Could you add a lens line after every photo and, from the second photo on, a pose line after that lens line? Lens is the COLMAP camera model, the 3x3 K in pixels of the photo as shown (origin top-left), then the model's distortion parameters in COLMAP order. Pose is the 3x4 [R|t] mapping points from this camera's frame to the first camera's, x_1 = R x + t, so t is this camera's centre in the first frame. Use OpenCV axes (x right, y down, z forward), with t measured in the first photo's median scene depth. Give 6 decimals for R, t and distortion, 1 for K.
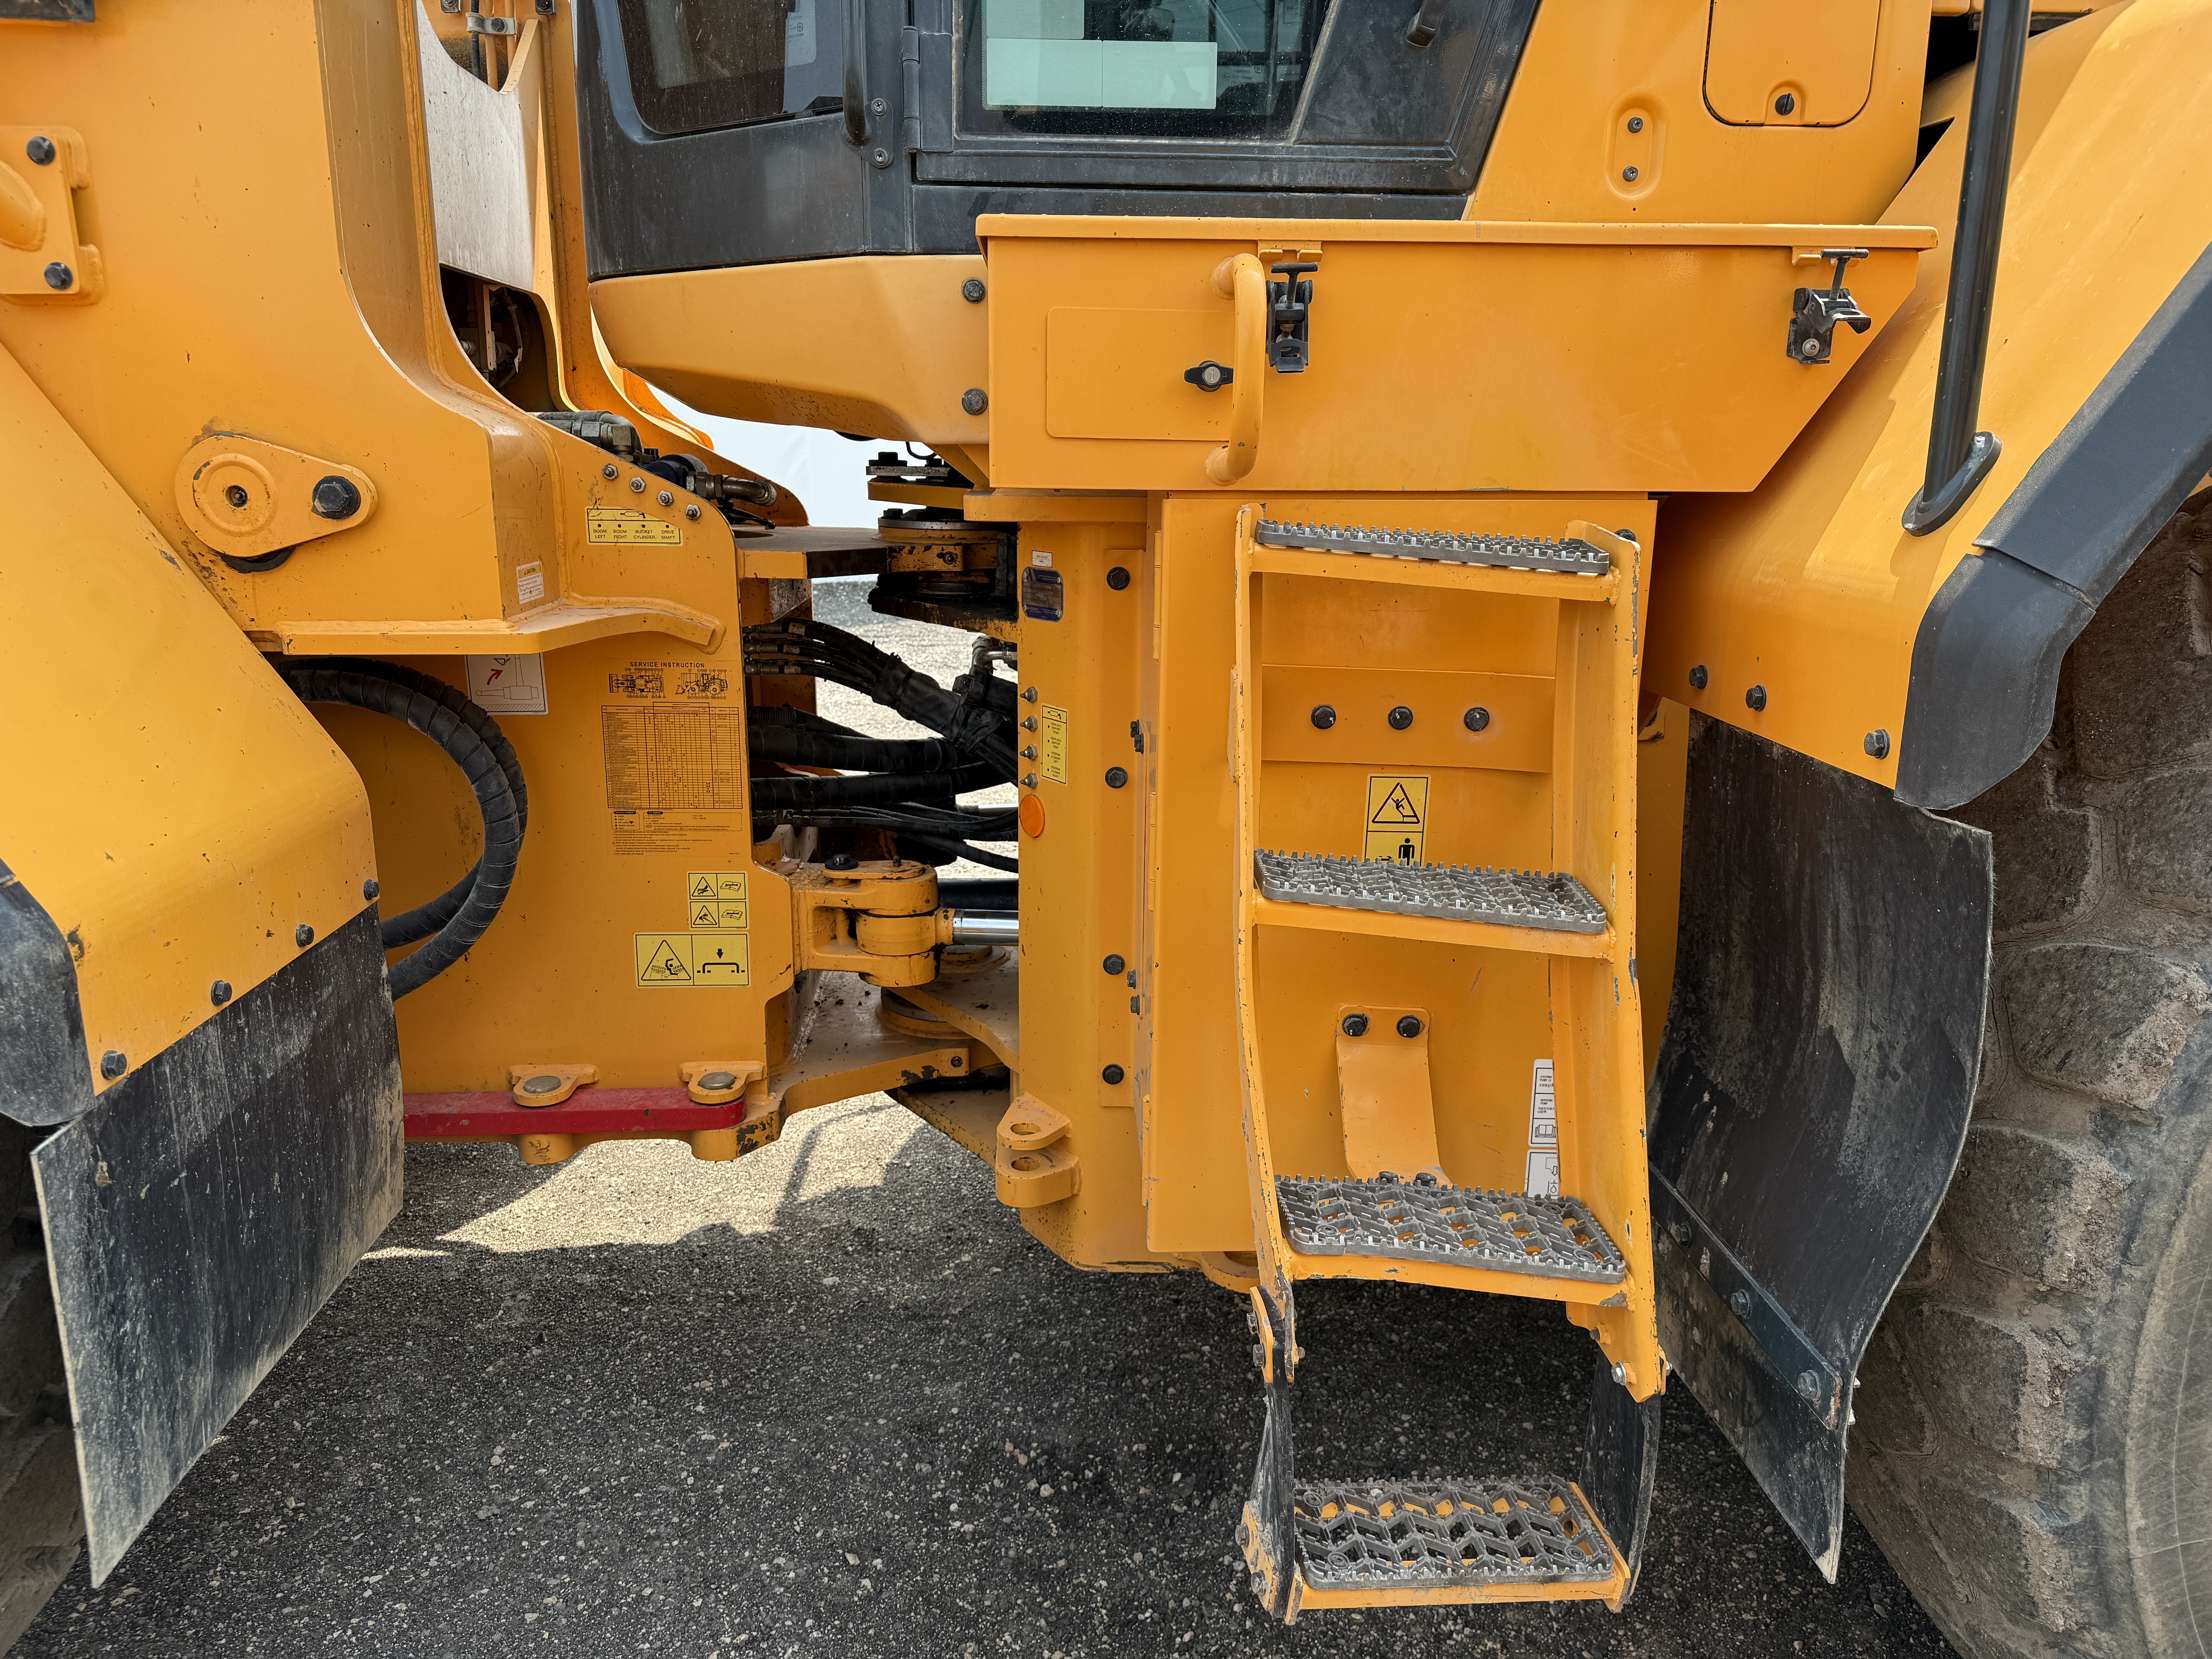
lens RADIAL K [[1568.7, 0, 1105.7], [0, 1568.7, 837.0], [0, 0, 1]] dist [0.022381, -0.010655]
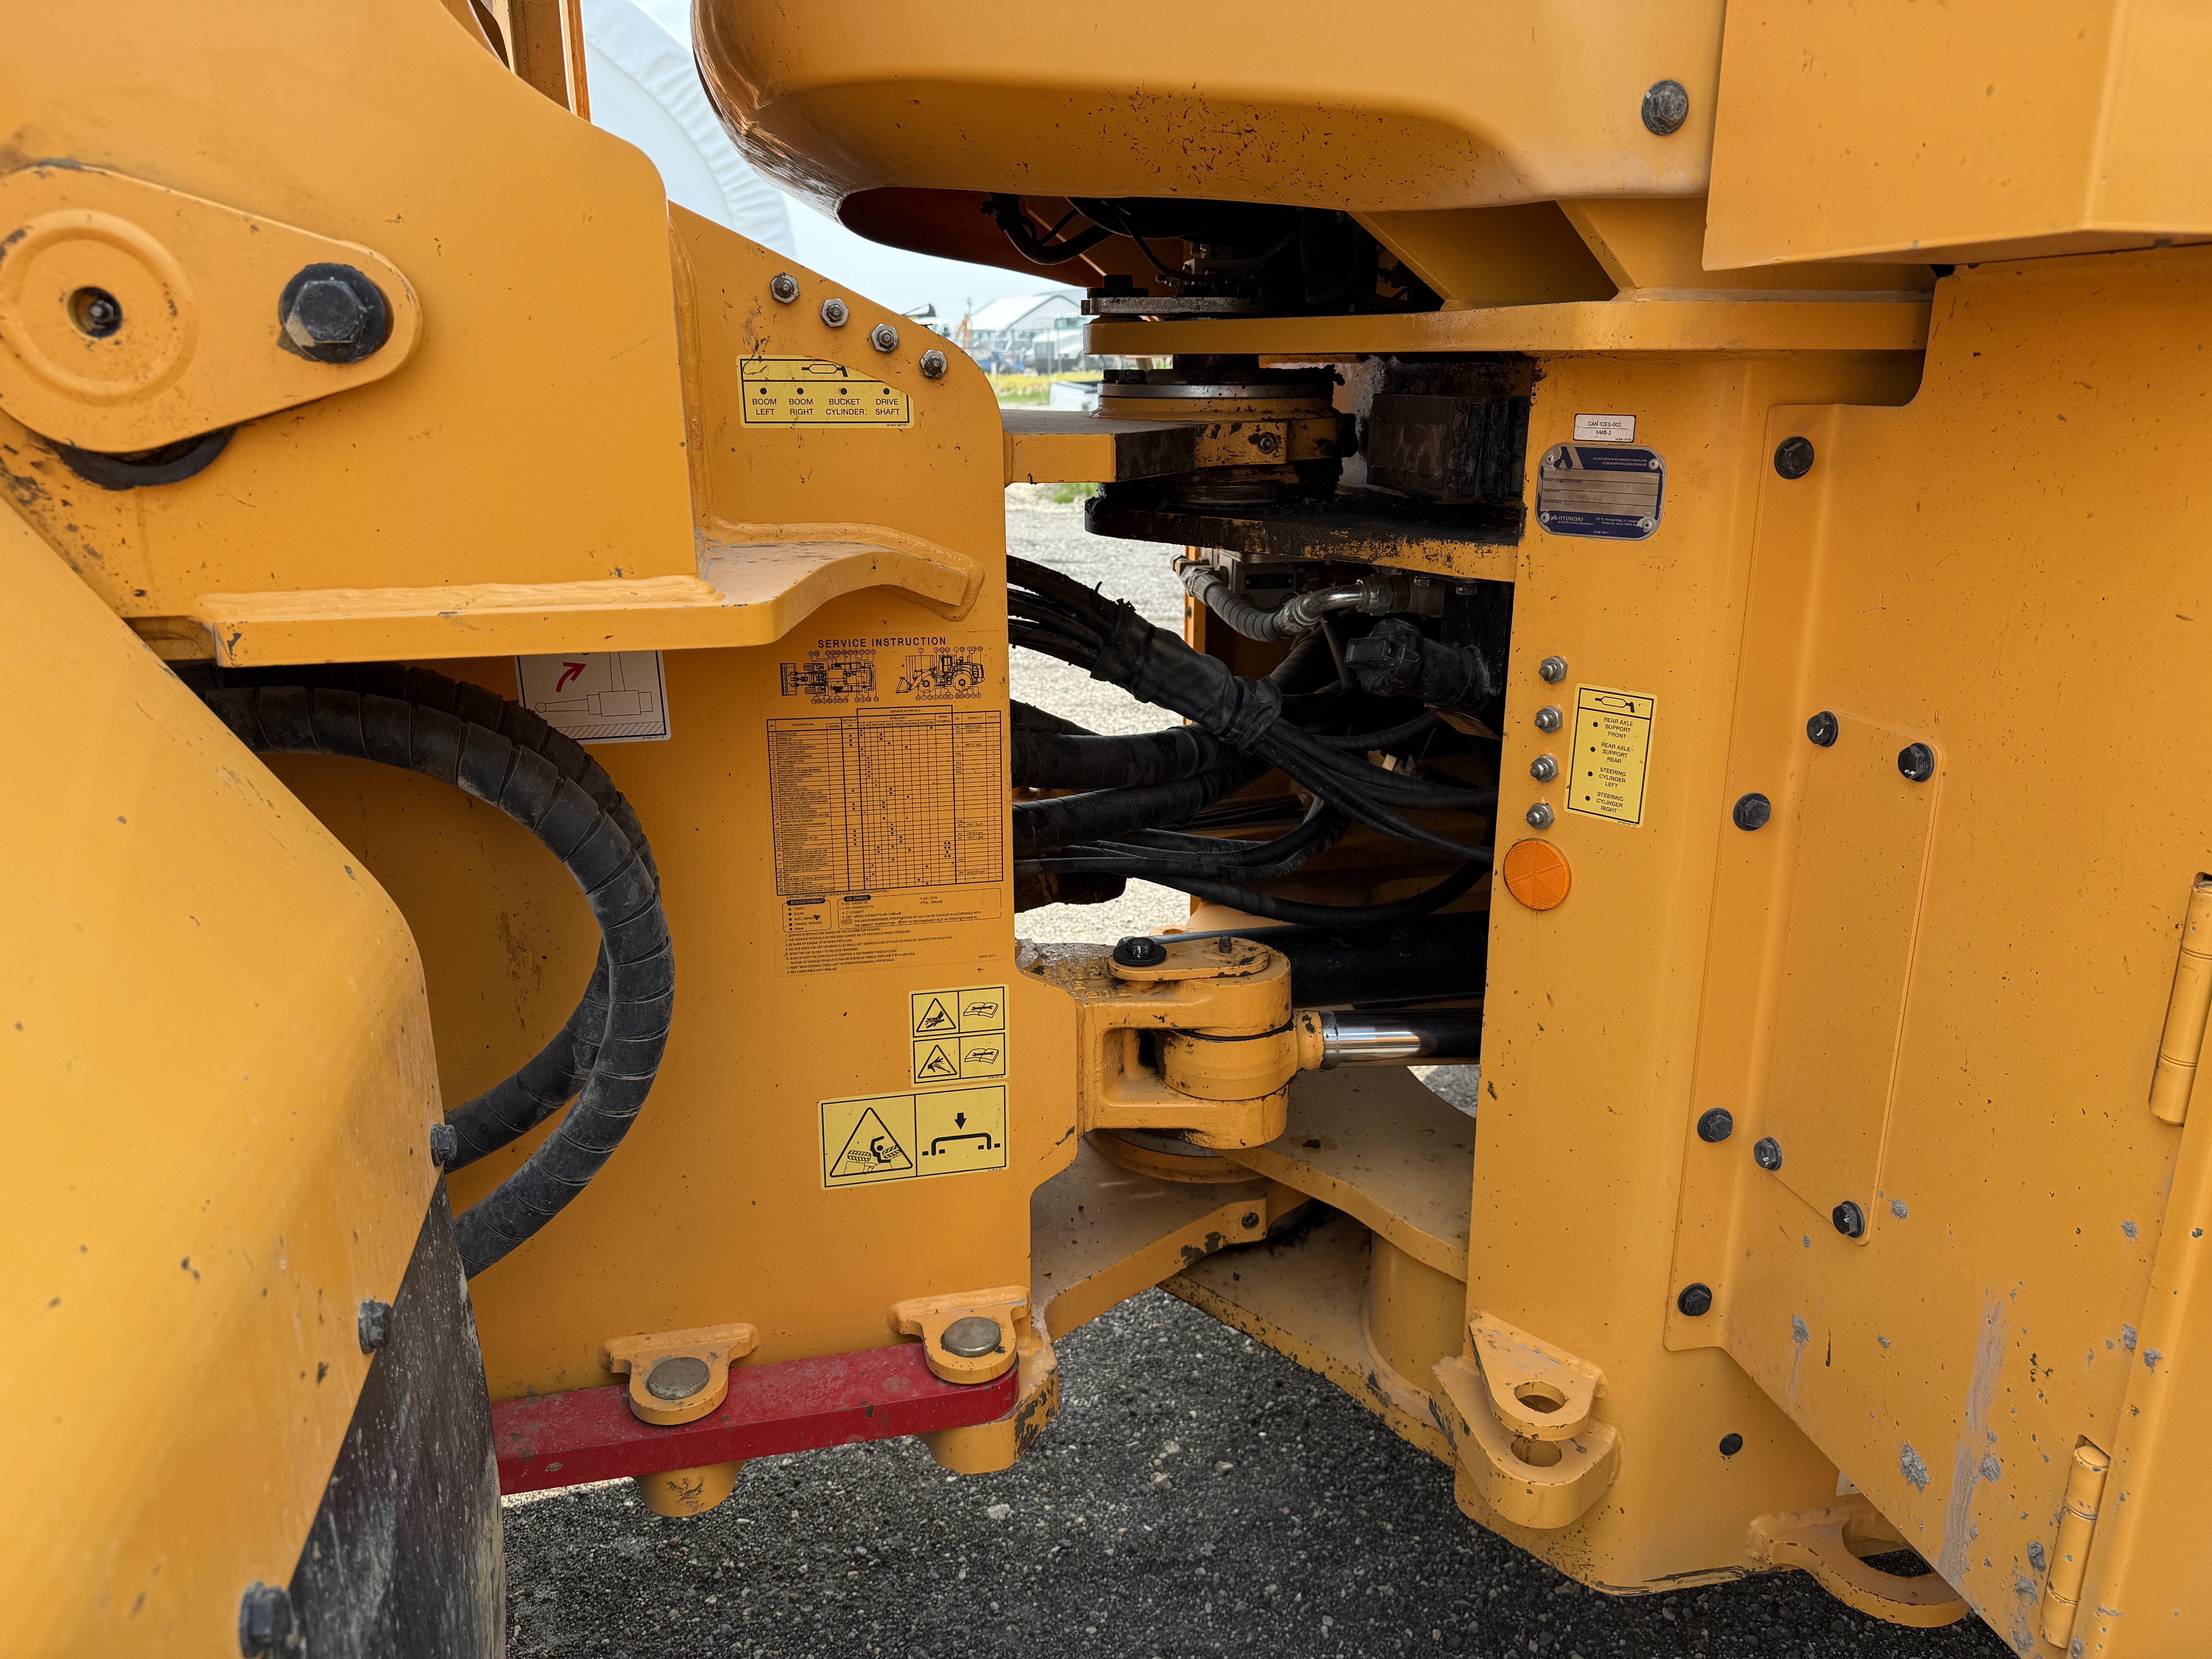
lens RADIAL K [[1528.6, 0, 1045.2], [0, 1528.6, 825.4], [0, 0, 1]] dist [0.063578, -0.045754]
pose [[0.990133, -0.056151, 0.128385, -0.290626], [0.049798, 0.997396, 0.052170, -0.068487], [-0.130980, -0.045262, 0.990351, 0.436902]]
